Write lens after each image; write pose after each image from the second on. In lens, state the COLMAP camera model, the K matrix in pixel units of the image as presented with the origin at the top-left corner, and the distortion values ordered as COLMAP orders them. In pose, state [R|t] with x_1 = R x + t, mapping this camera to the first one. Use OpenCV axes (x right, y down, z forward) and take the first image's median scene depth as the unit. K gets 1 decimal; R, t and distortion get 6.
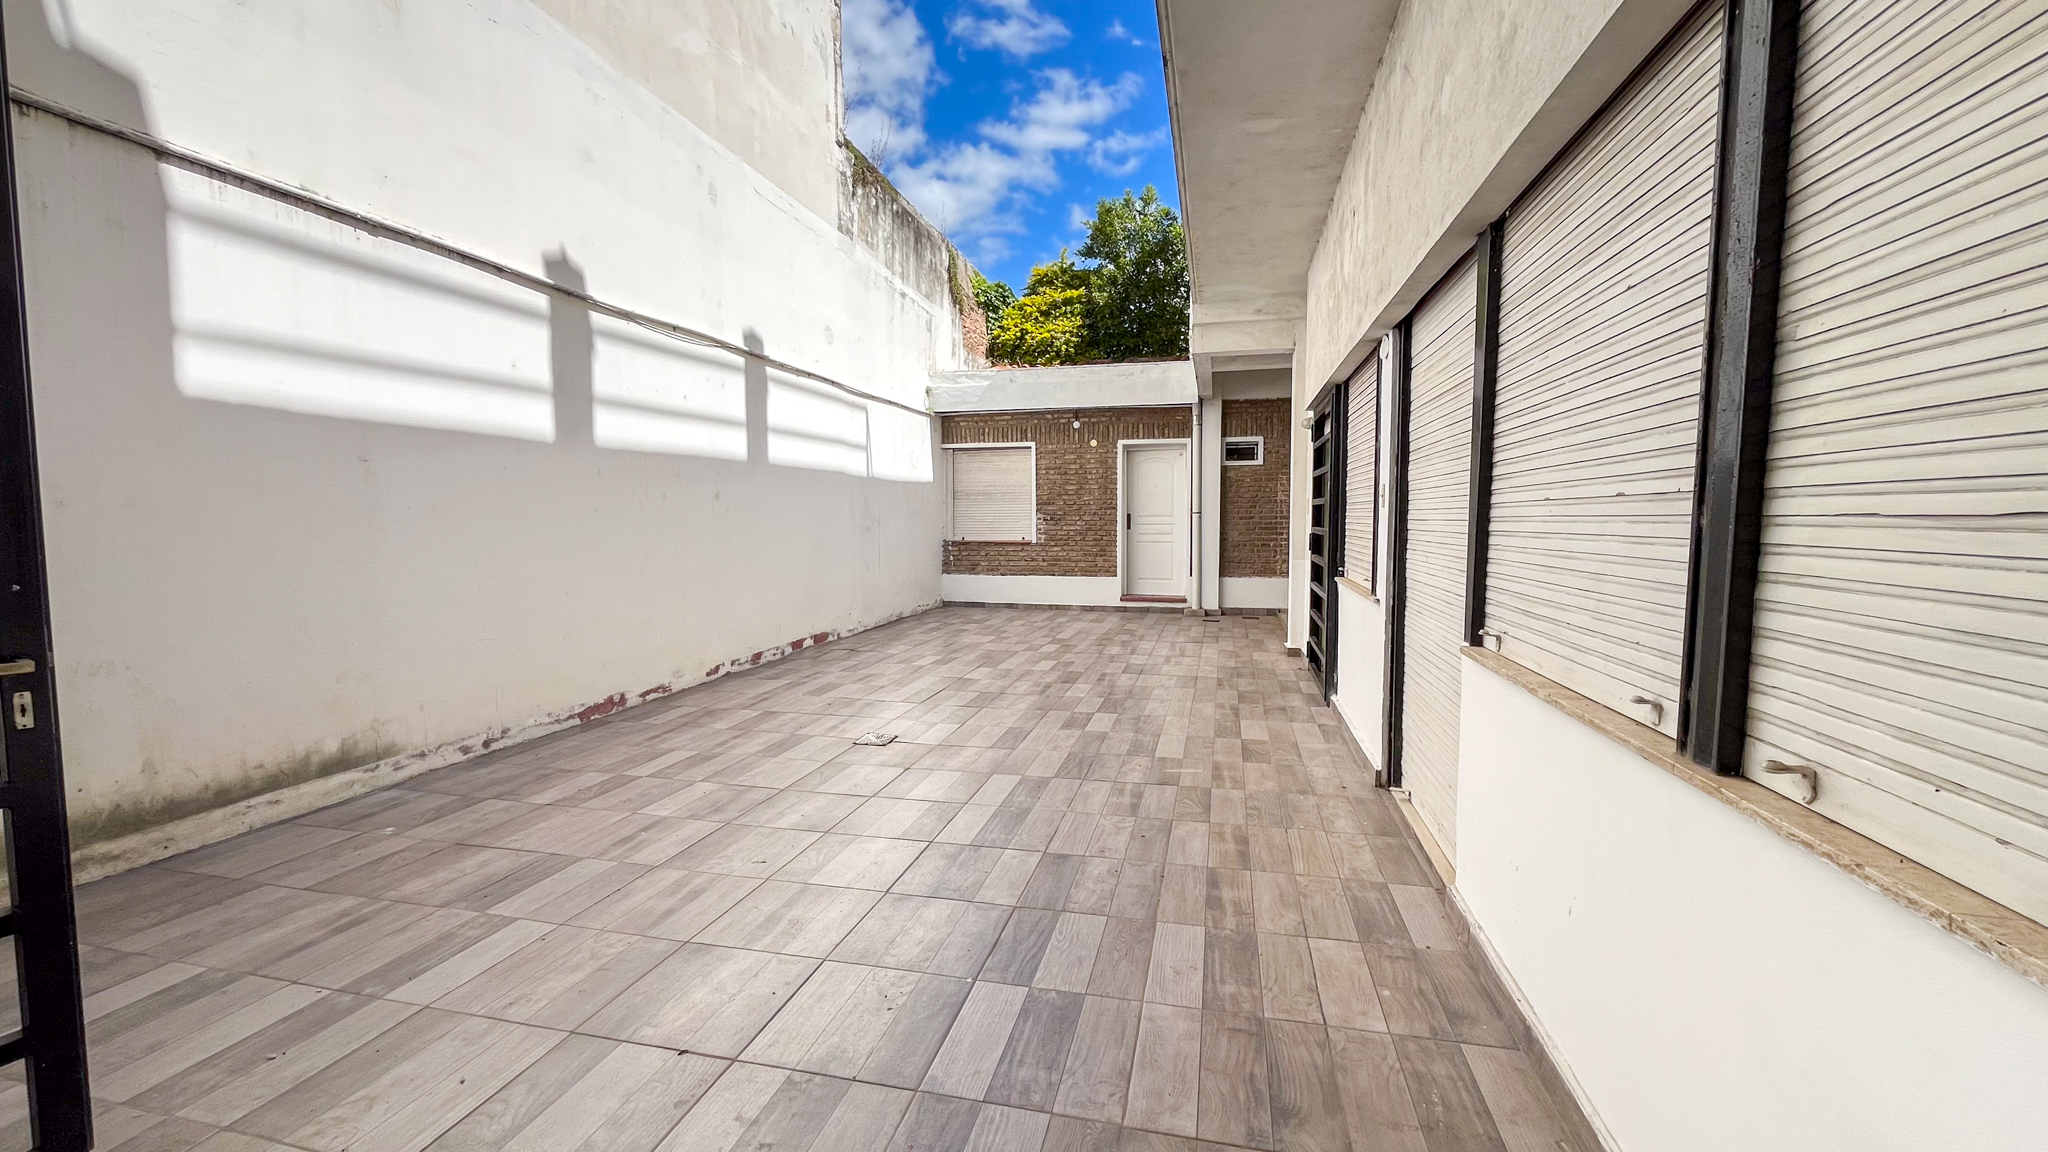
lens RADIAL K [[841.0, 0, 1017.6], [0, 841.0, 570.7], [0, 0, 1]] dist [0.004366, 0.000027]
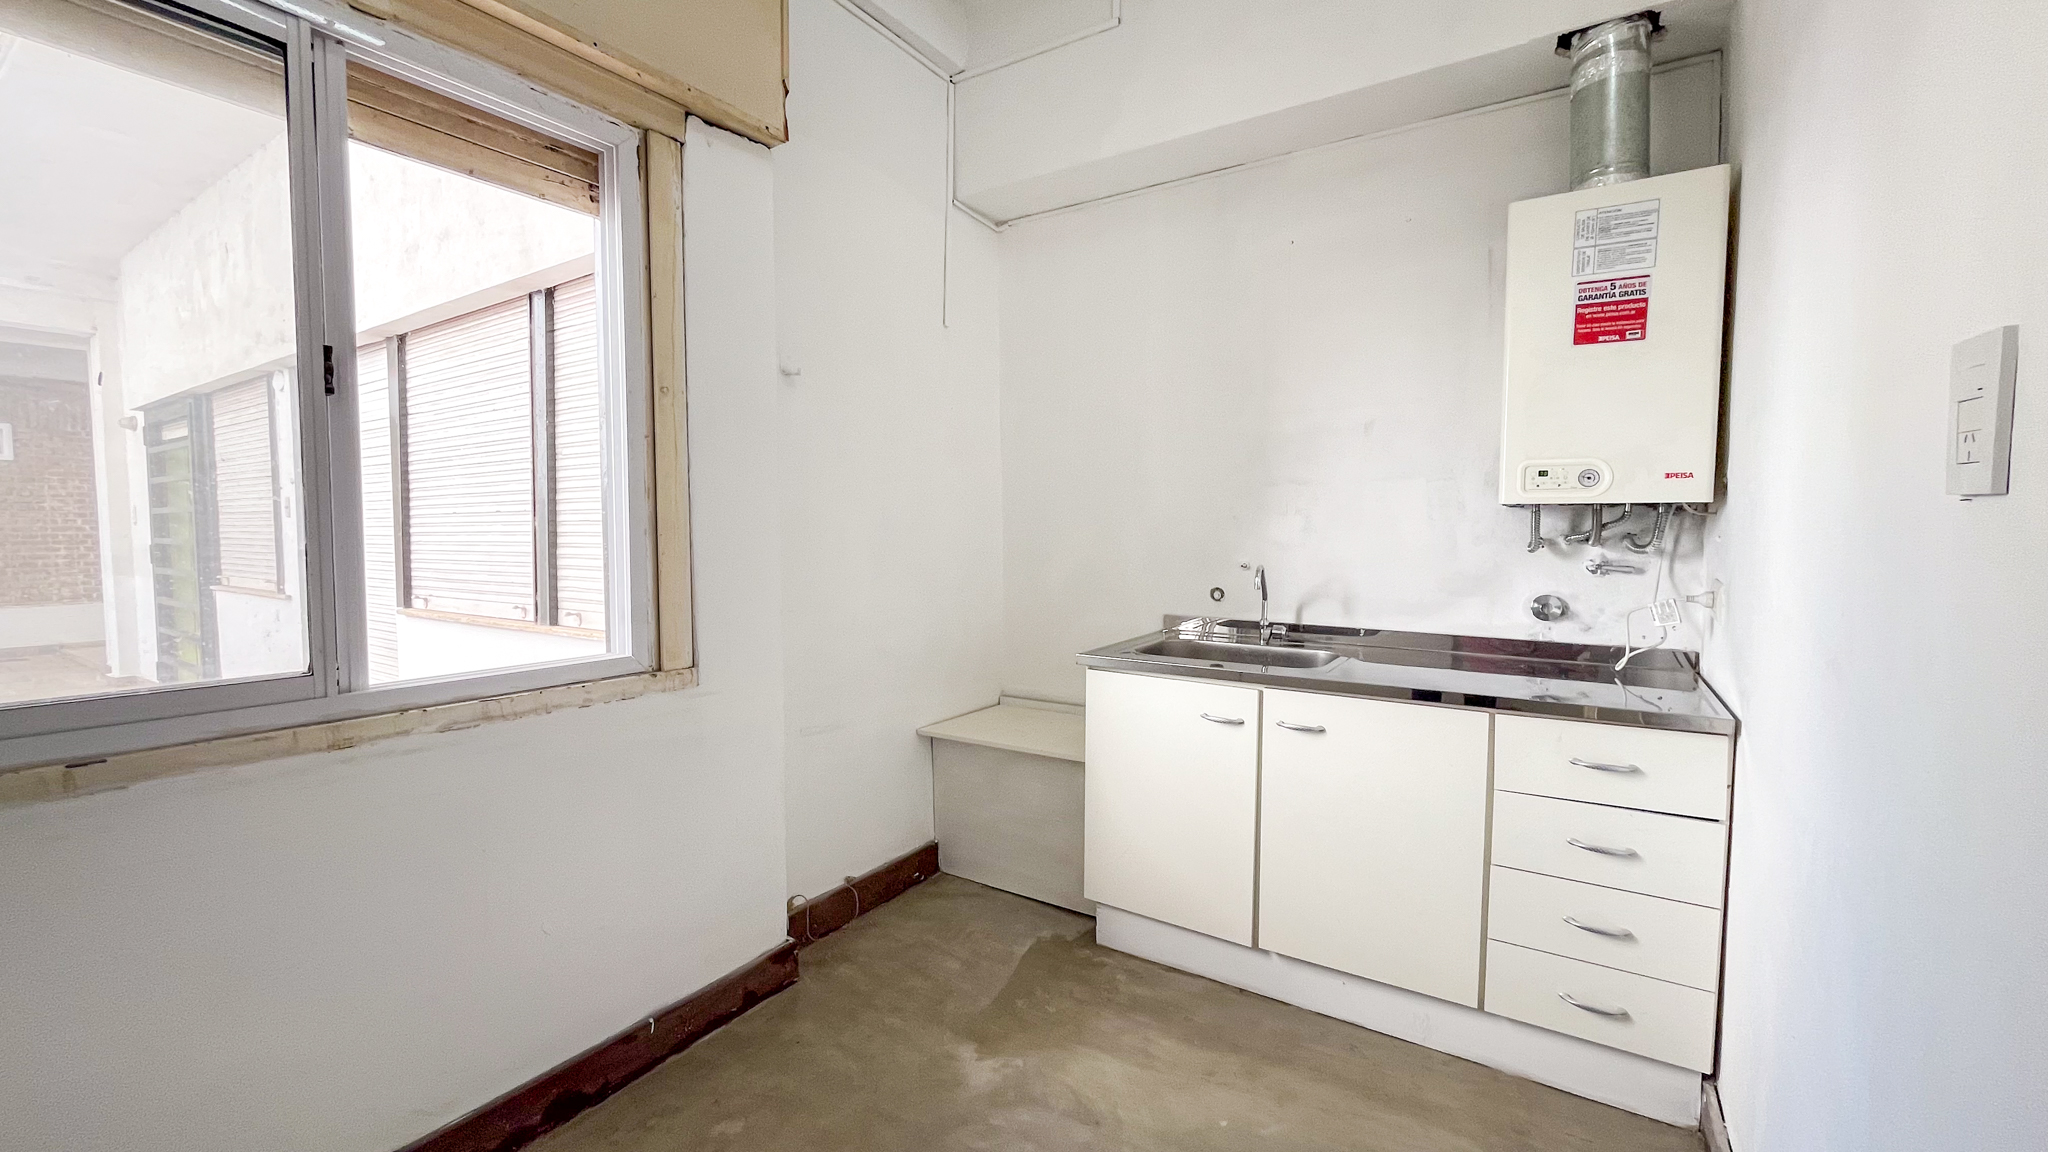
lens RADIAL K [[841.0, 0, 1015.7], [0, 841.0, 576.6], [0, 0, 1]] dist [0.004366, 0.000027]
pose [[0.353478, -0.043384, 0.934436, -0.712298], [0.056412, 0.998095, 0.025000, 0.081924], [-0.933740, 0.043877, 0.355252, -0.835081]]
